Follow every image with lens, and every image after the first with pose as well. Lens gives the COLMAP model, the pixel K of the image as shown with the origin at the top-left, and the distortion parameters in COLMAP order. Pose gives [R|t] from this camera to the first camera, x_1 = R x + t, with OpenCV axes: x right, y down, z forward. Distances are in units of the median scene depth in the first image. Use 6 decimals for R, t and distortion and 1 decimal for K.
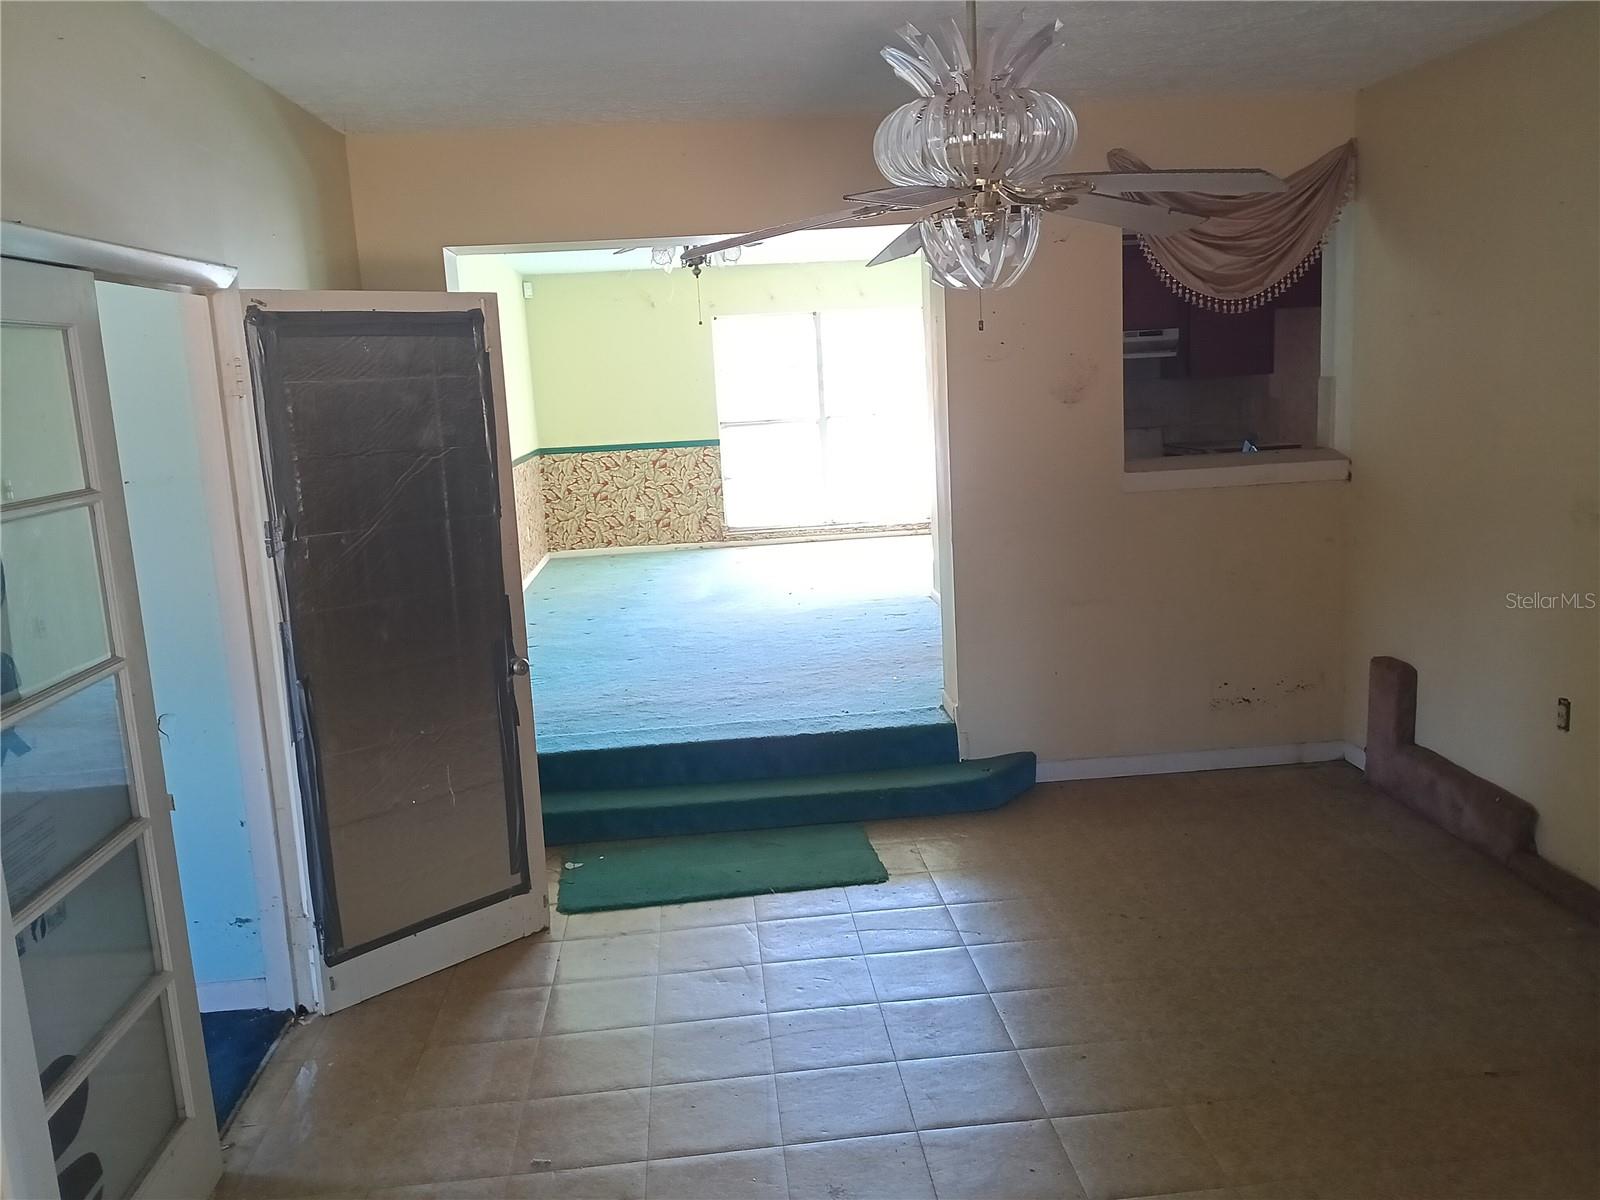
lens RADIAL K [[1312.4, 0, 800.0], [0, 1312.4, 600.0], [0, 0, 1]] dist [0.054353, -0.116868]
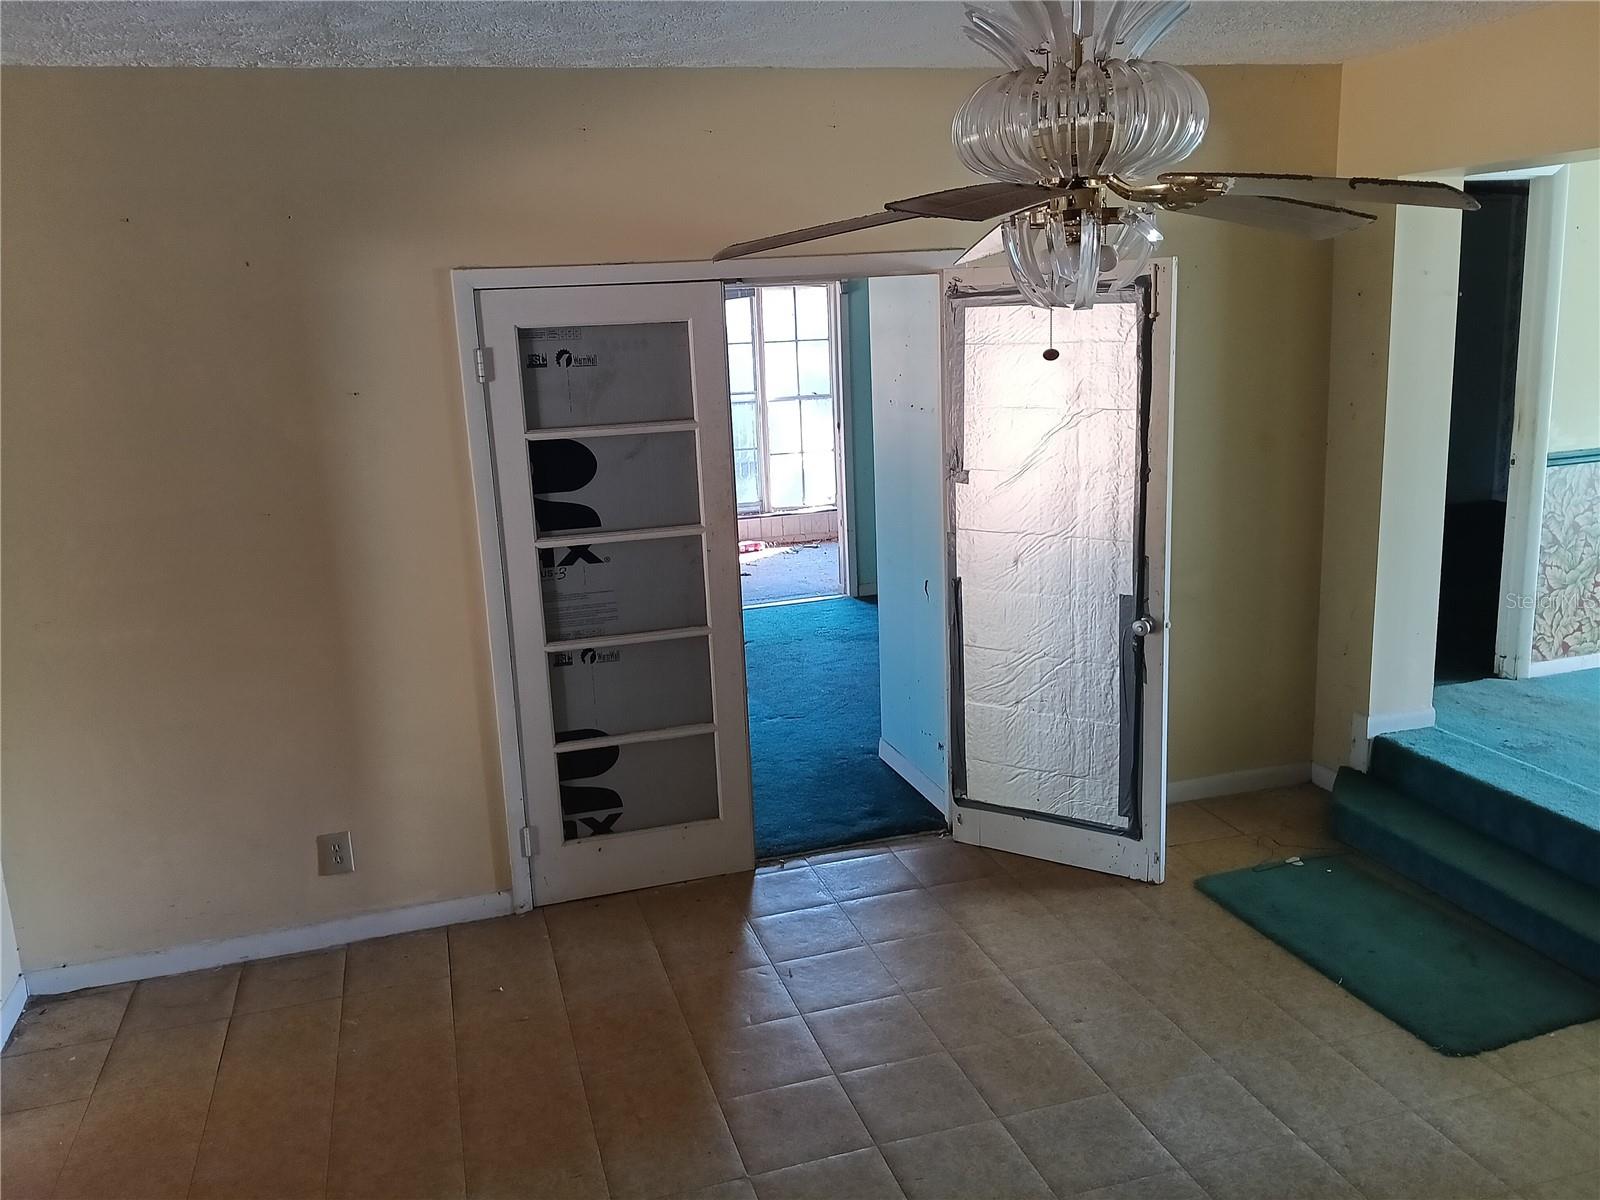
lens RADIAL K [[1312.4, 0, 800.0], [0, 1312.4, 600.0], [0, 0, 1]] dist [0.054353, -0.116868]
pose [[0.238938, 0.284098, -0.928546, 0.635331], [-0.153669, 0.955256, 0.252727, -0.176804], [0.958798, 0.082303, 0.271905, 0.461488]]
